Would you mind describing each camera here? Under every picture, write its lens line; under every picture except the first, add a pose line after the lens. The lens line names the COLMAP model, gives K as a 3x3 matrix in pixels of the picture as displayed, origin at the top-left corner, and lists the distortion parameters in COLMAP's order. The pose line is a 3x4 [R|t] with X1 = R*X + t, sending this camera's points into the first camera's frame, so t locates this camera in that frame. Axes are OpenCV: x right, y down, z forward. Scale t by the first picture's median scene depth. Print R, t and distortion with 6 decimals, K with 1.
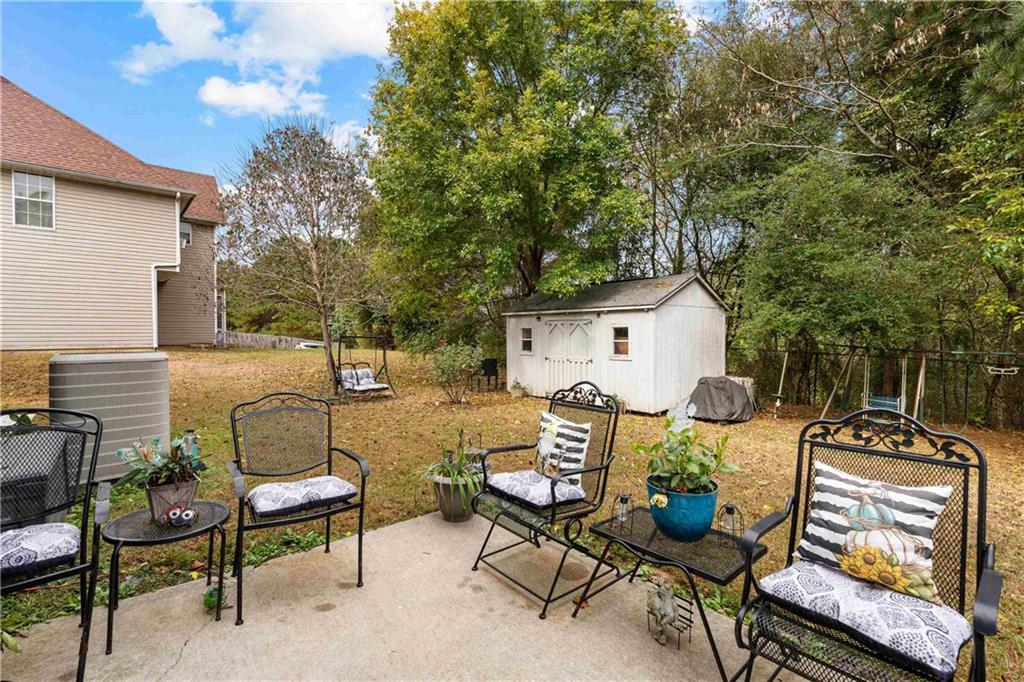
lens RADIAL K [[463.1, 0, 512.0], [0, 463.1, 341.0], [0, 0, 1]] dist [0.000163, 0.000128]
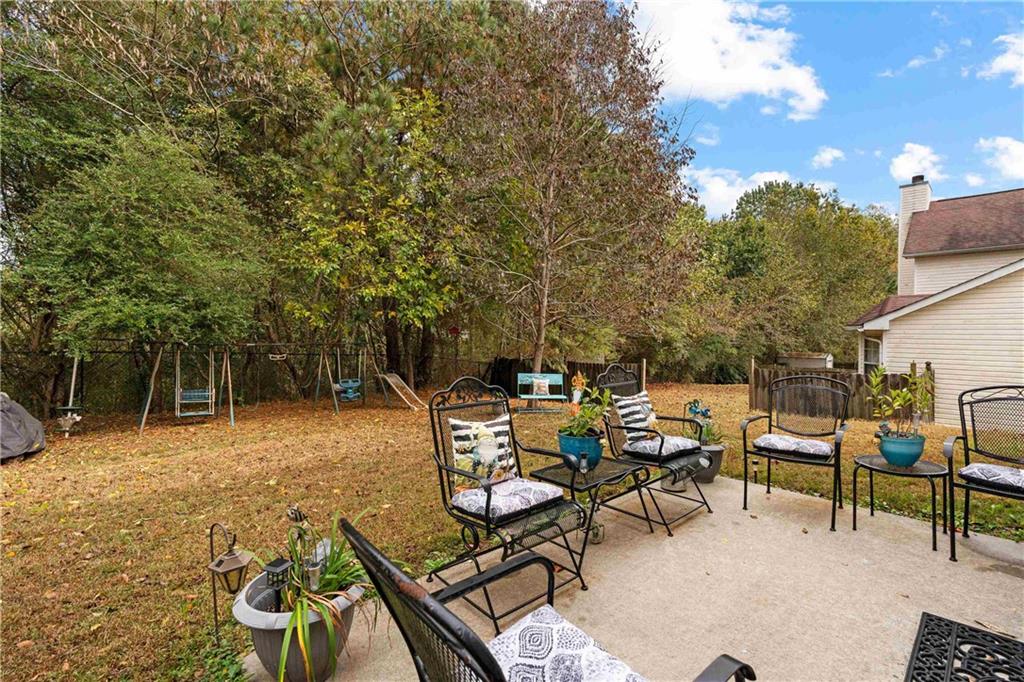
lens RADIAL K [[468.5, 0, 514.5], [0, 468.5, 312.1], [0, 0, 1]] dist [-0.001325, -0.000421]
pose [[-0.014724, 0.030708, 0.999420, -0.818855], [0.017468, 0.999384, -0.030450, -0.020660], [-0.999739, 0.017010, -0.015251, 0.905230]]
